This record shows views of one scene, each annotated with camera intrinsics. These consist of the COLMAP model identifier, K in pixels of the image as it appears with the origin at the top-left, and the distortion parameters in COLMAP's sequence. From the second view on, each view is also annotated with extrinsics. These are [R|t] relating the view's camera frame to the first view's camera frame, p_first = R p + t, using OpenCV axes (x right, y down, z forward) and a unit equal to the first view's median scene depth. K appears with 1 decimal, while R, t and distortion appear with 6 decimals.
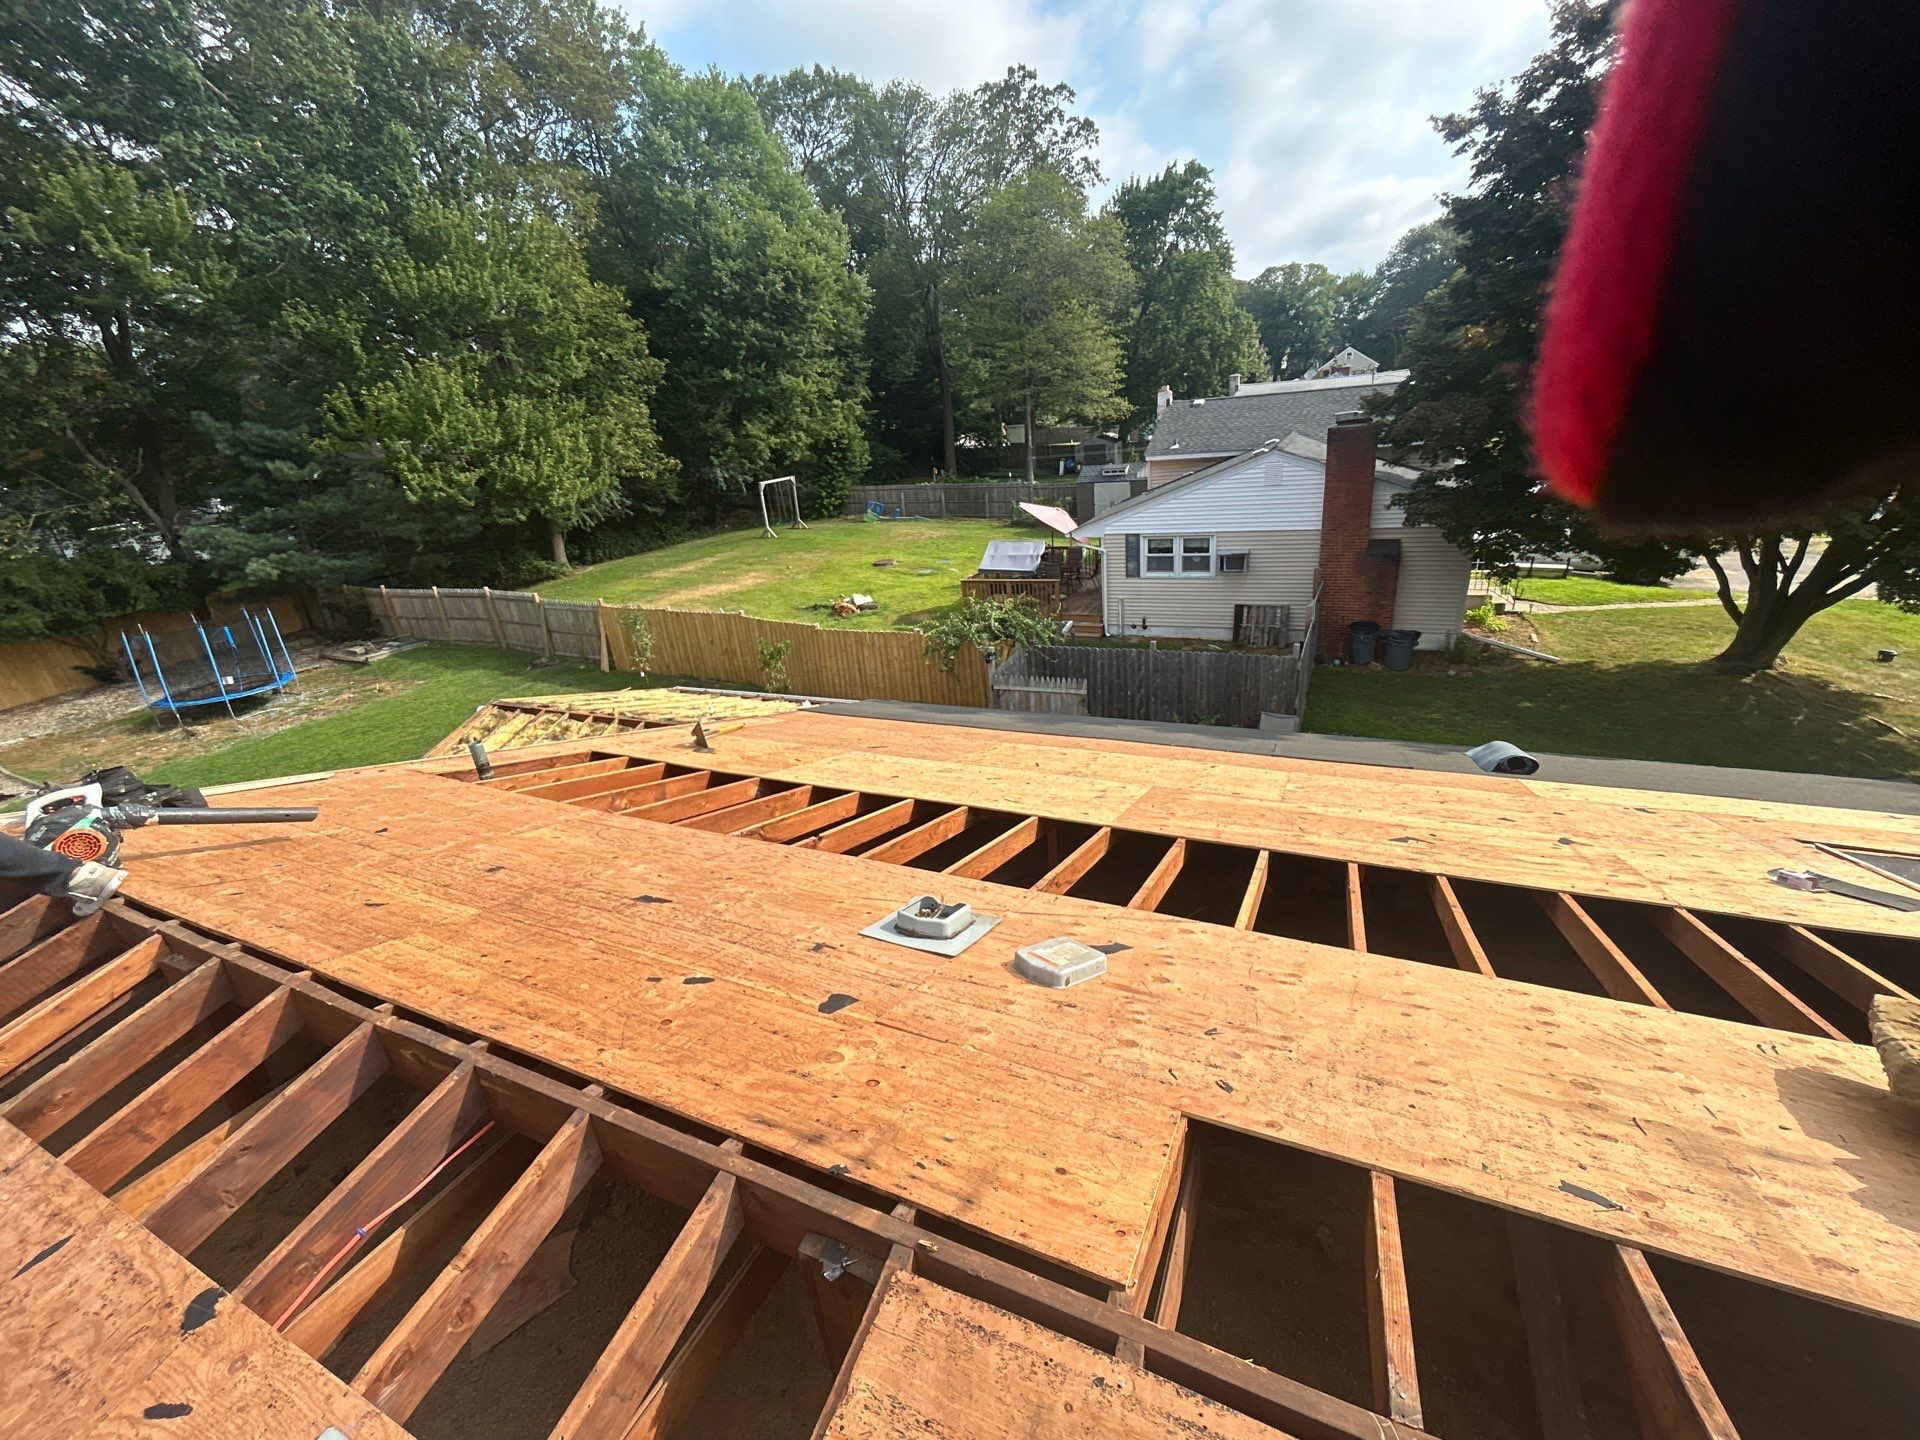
lens RADIAL K [[769.3, 0, 966.7], [0, 769.3, 700.7], [0, 0, 1]] dist [0.001388, 0.000076]
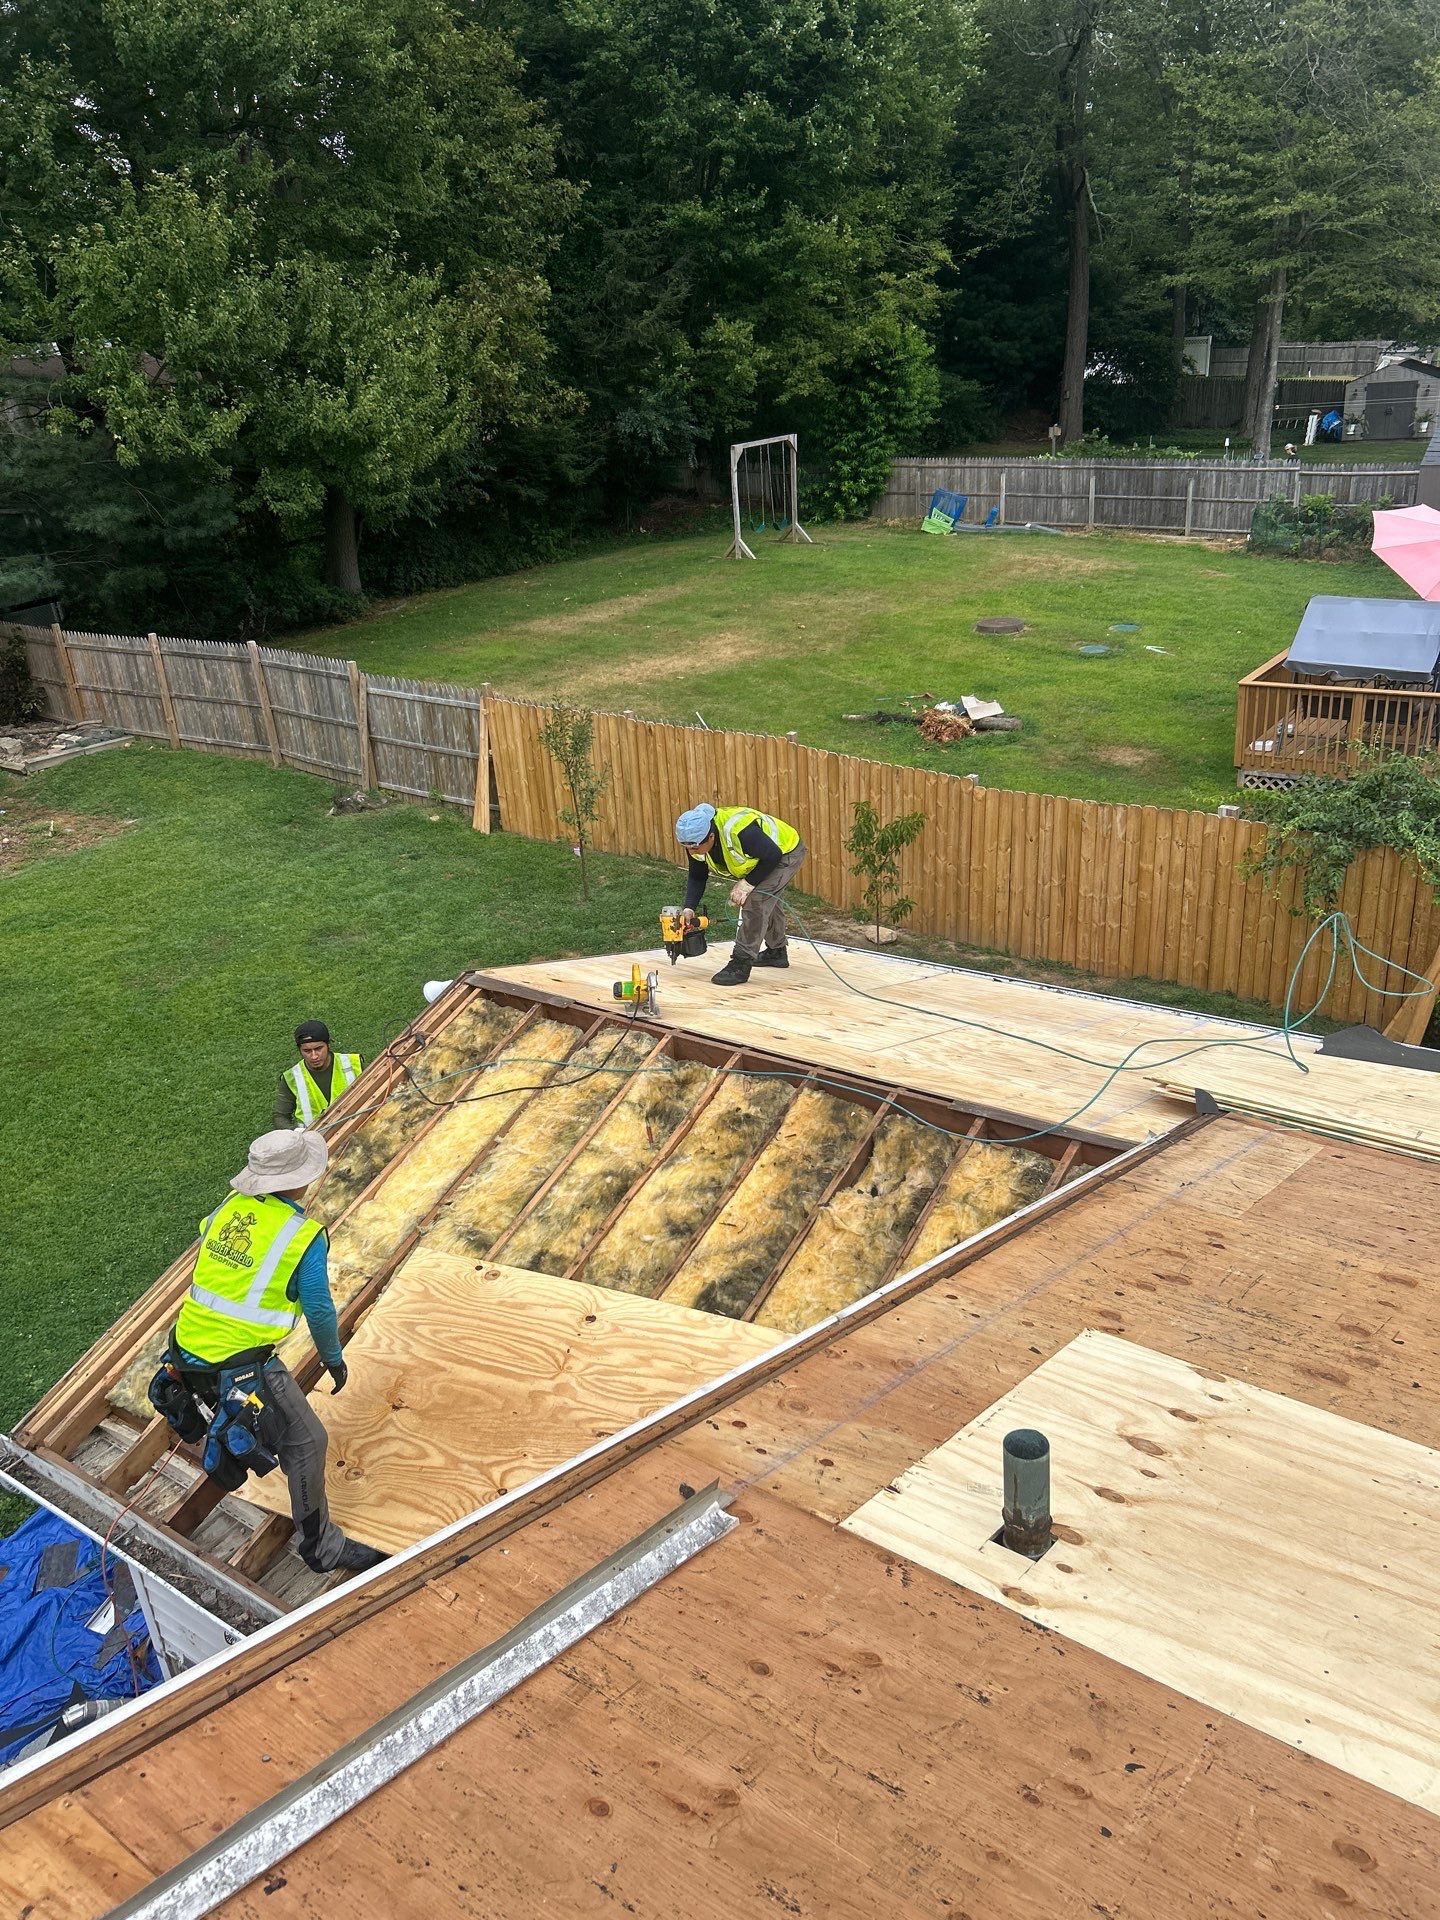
lens RADIAL K [[1449.4, 0, 720.0], [0, 1449.4, 960.0], [0, 0, 1]] dist [0.040888, -0.065910]
pose [[0.982223, 0.089726, -0.164883, -0.110225], [-0.078819, 0.994317, 0.071559, -0.024768], [0.170366, -0.057291, 0.983714, 0.074255]]
